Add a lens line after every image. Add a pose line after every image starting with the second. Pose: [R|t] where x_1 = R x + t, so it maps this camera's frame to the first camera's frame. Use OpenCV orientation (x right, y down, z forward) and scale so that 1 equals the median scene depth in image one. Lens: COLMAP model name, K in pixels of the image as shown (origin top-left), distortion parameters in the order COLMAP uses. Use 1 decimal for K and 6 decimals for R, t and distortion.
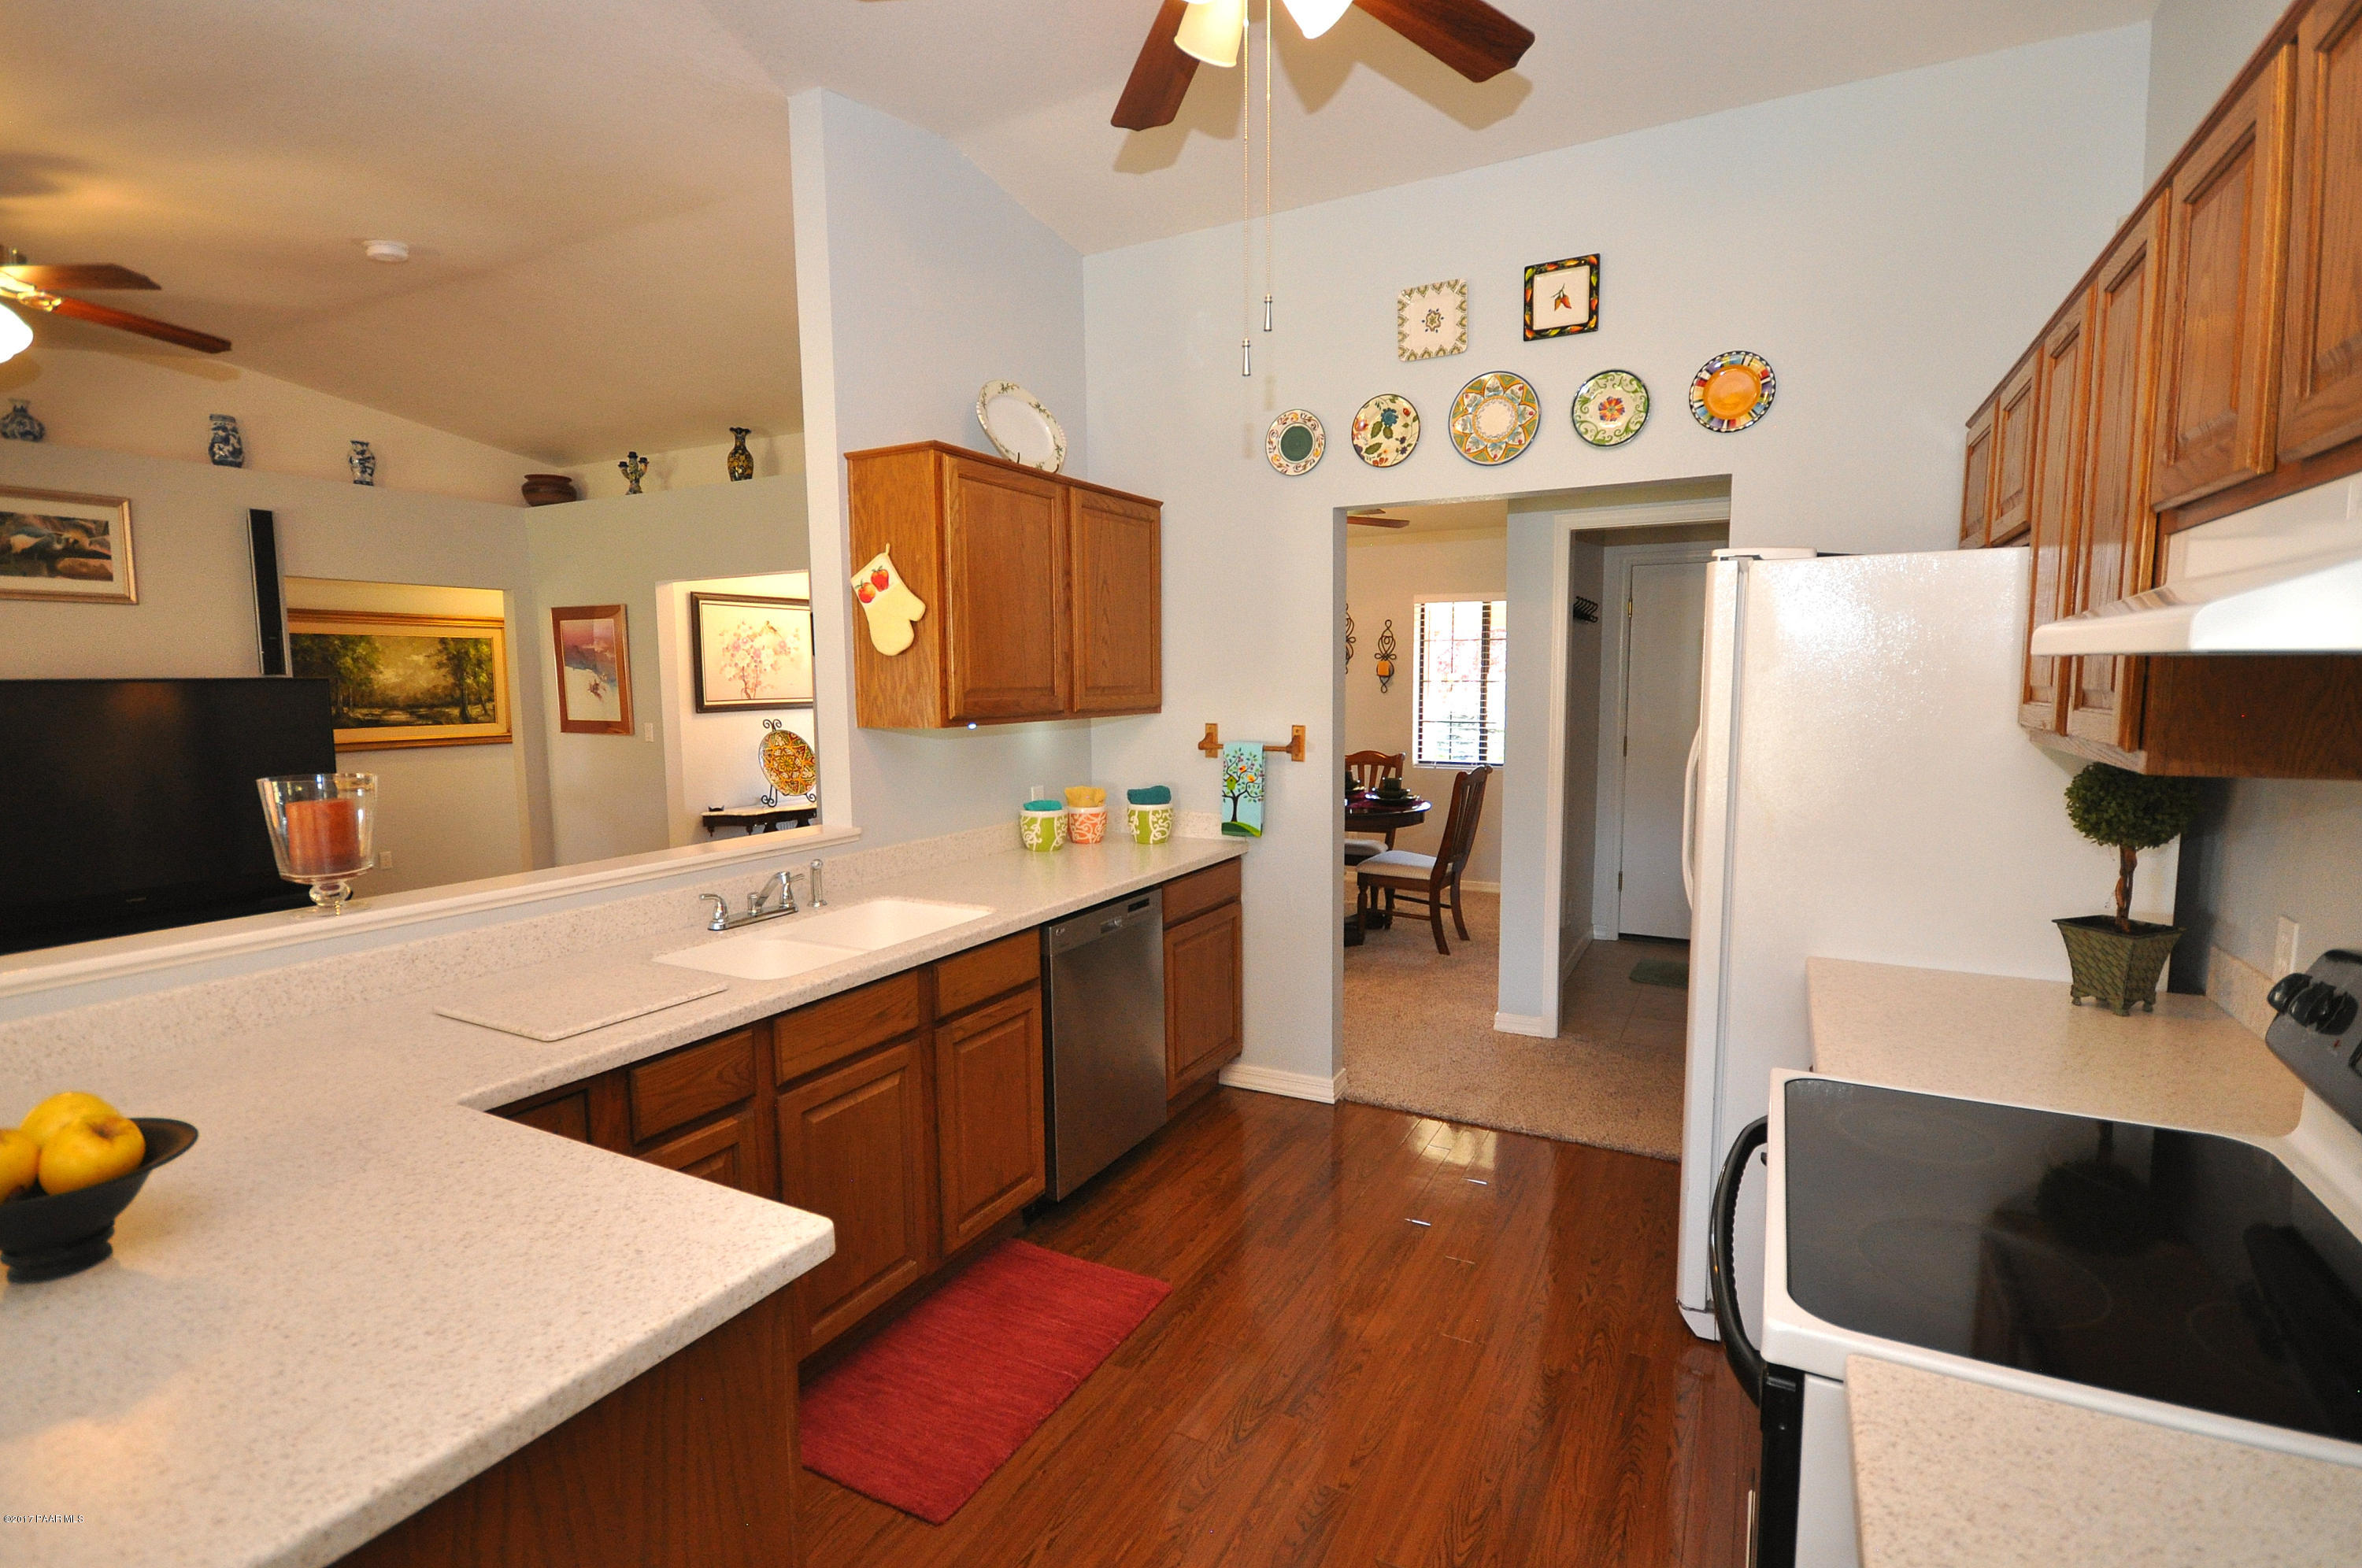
lens RADIAL K [[1113.6, 0, 1174.7], [0, 1113.6, 785.9], [0, 0, 1]] dist [0.002098, 0.000402]
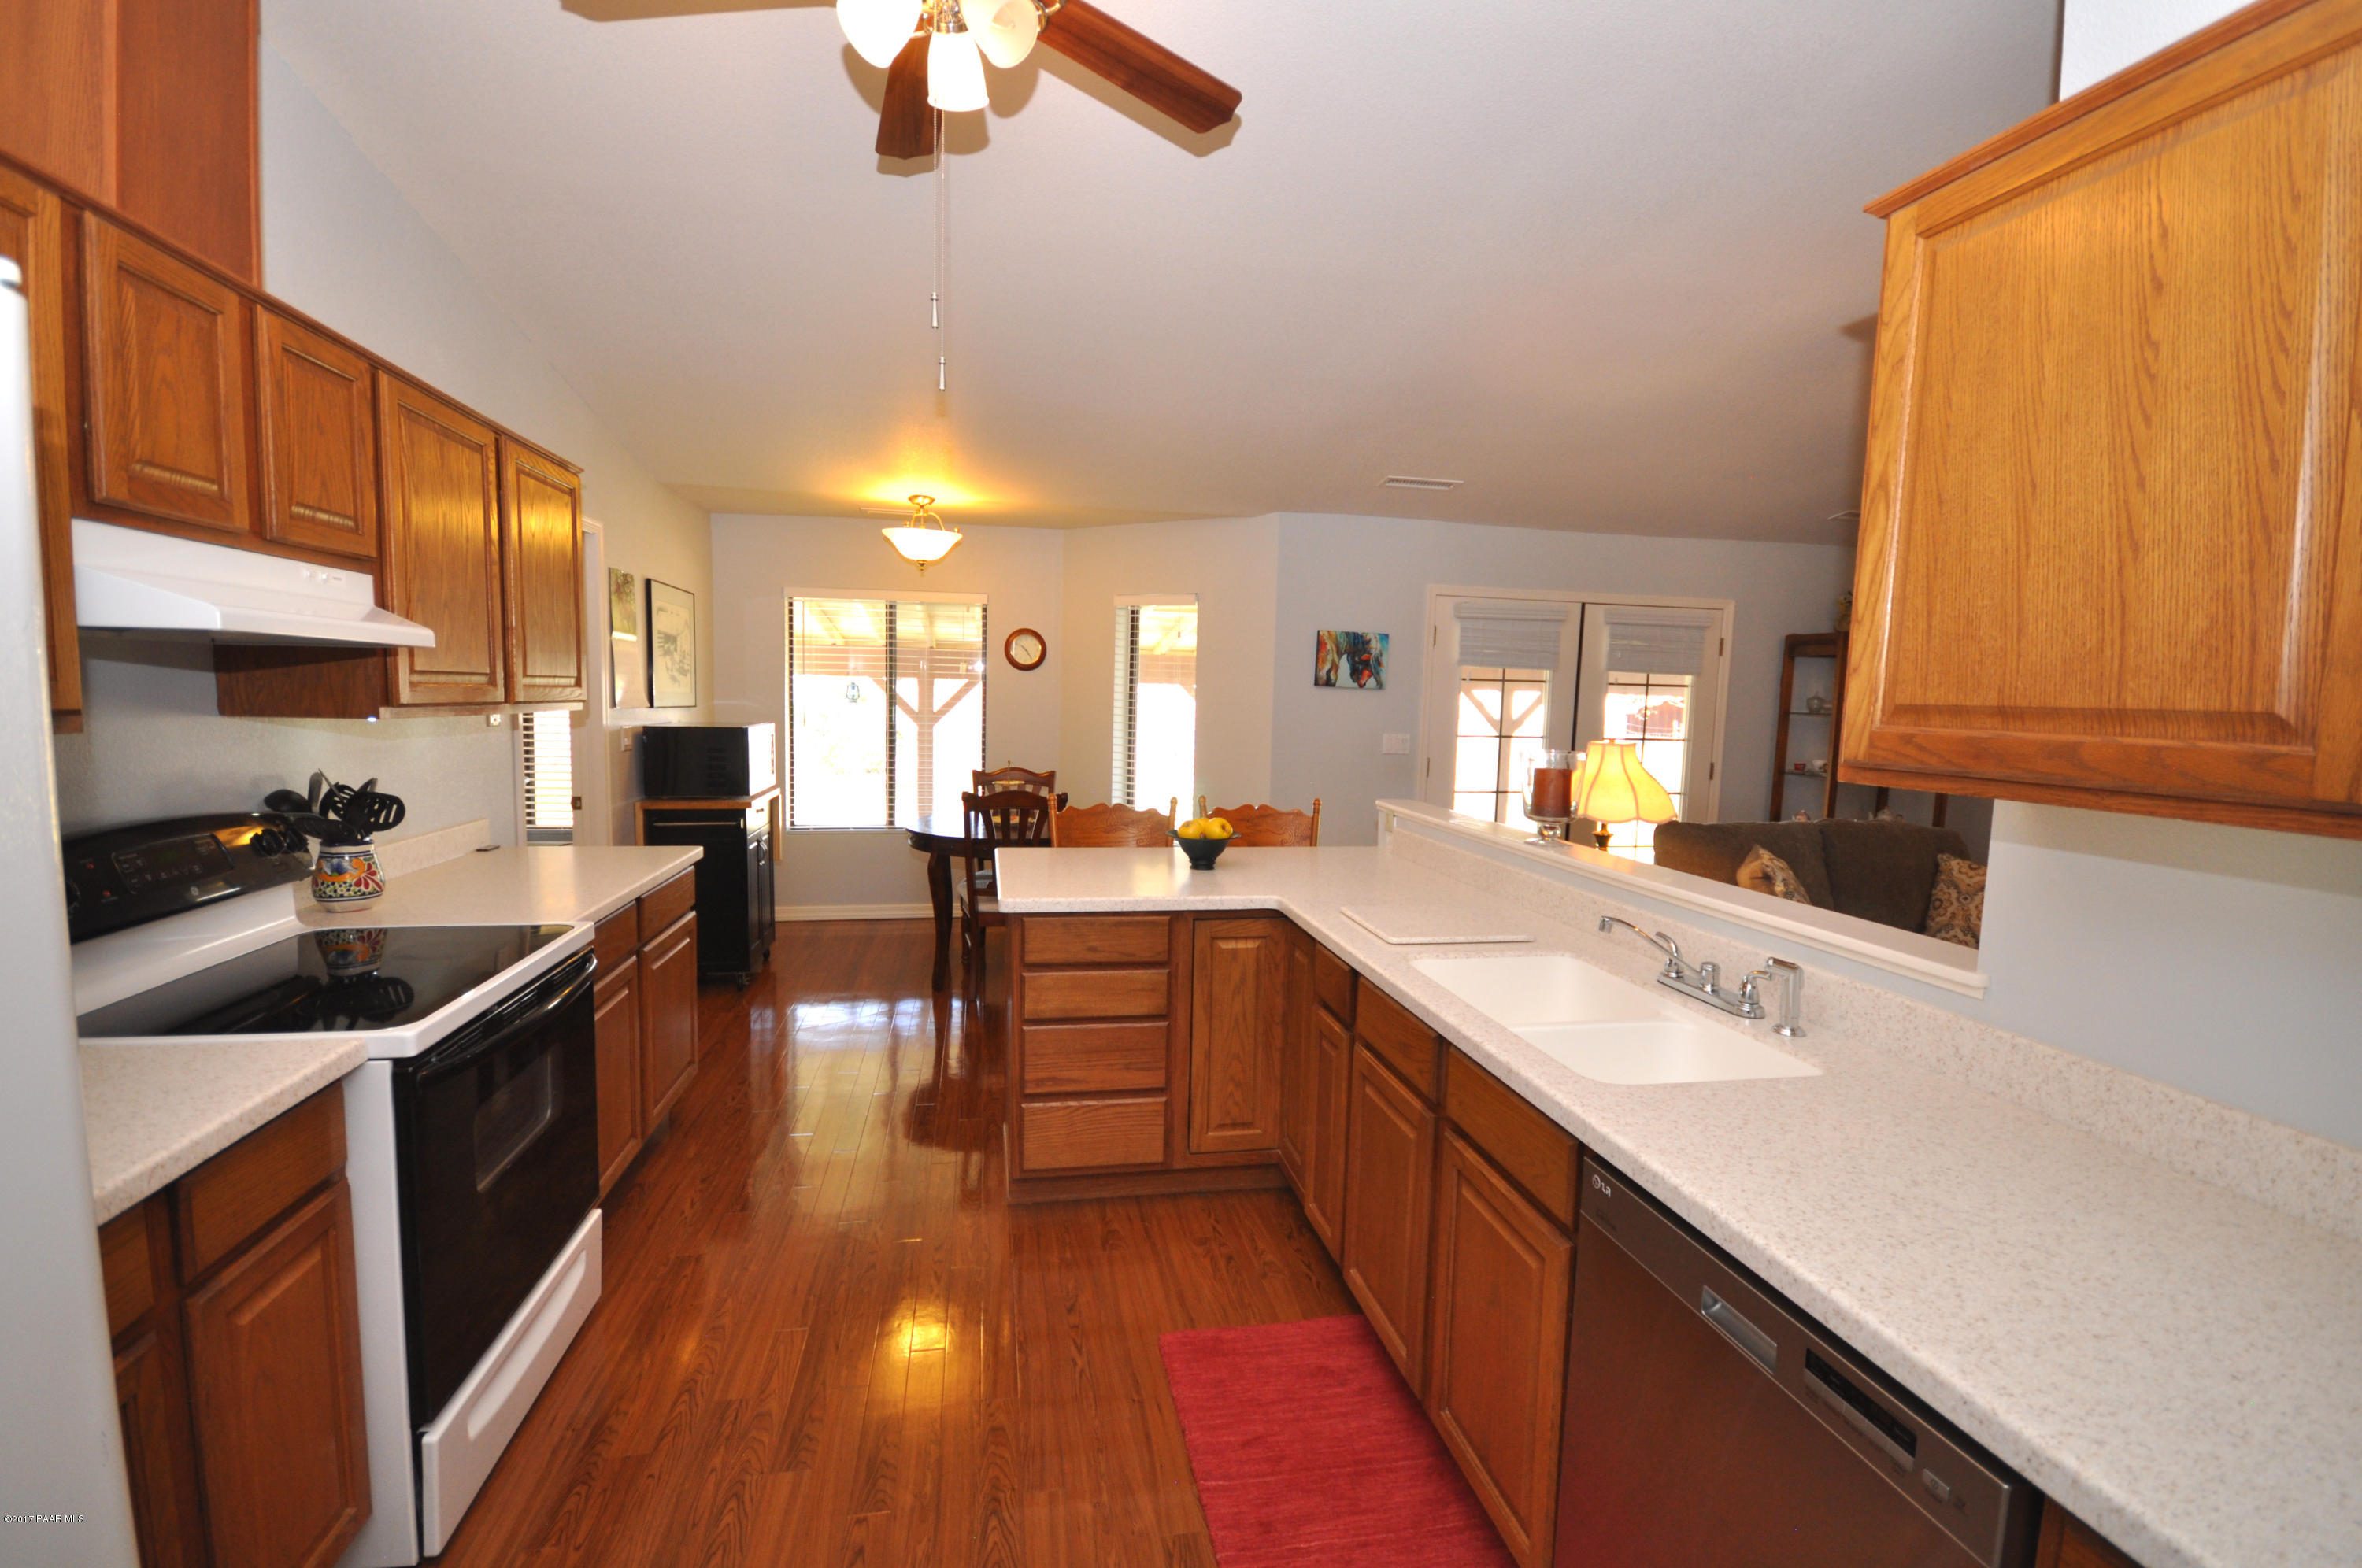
lens RADIAL K [[1034.5, 0, 1178.5], [0, 1034.5, 786.3], [0, 0, 1]] dist [0.014991, -0.012497]
pose [[-0.776489, 0.044546, -0.628555, 0.230084], [-0.083322, 0.981481, 0.172490, -0.076595], [0.624598, 0.186309, -0.758397, 0.841707]]
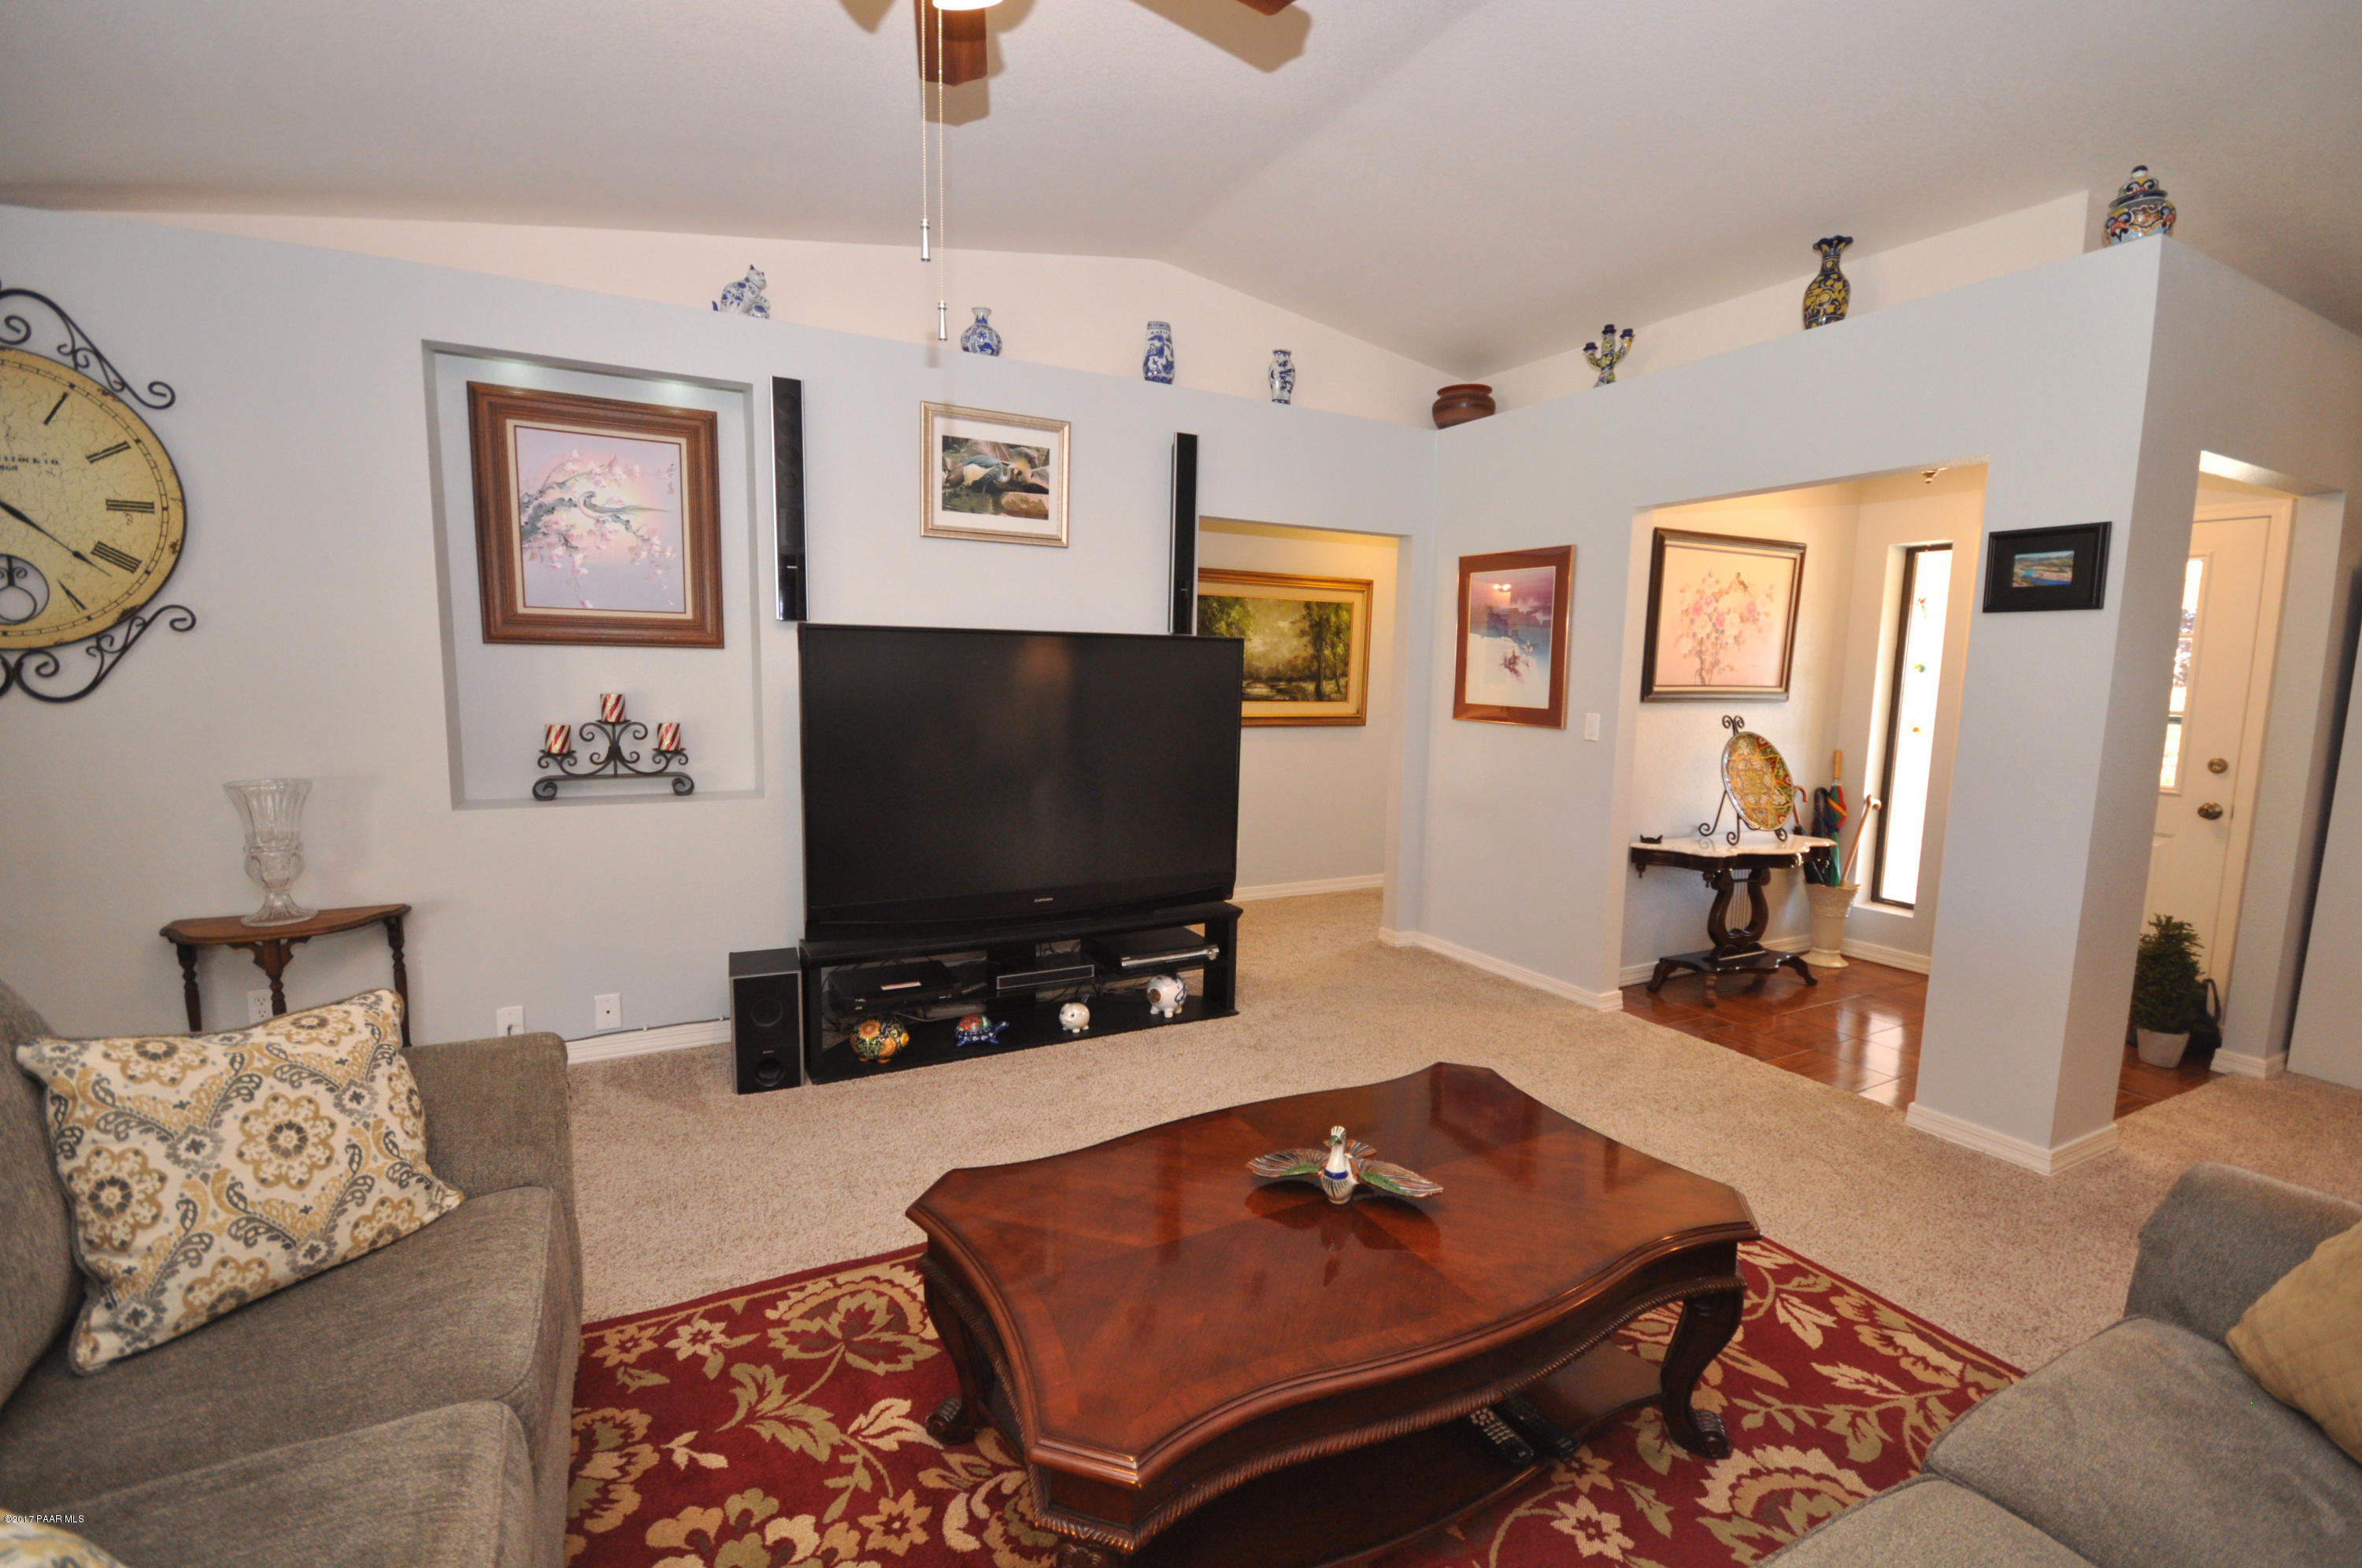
lens RADIAL K [[1034.5, 0, 1178.5], [0, 1034.5, 786.3], [0, 0, 1]] dist [0.014991, -0.012497]
pose [[0.830691, 0.091030, -0.549241, -0.502912], [-0.082107, 0.995786, 0.040858, -0.024477], [0.550646, 0.011157, 0.834664, 0.477798]]
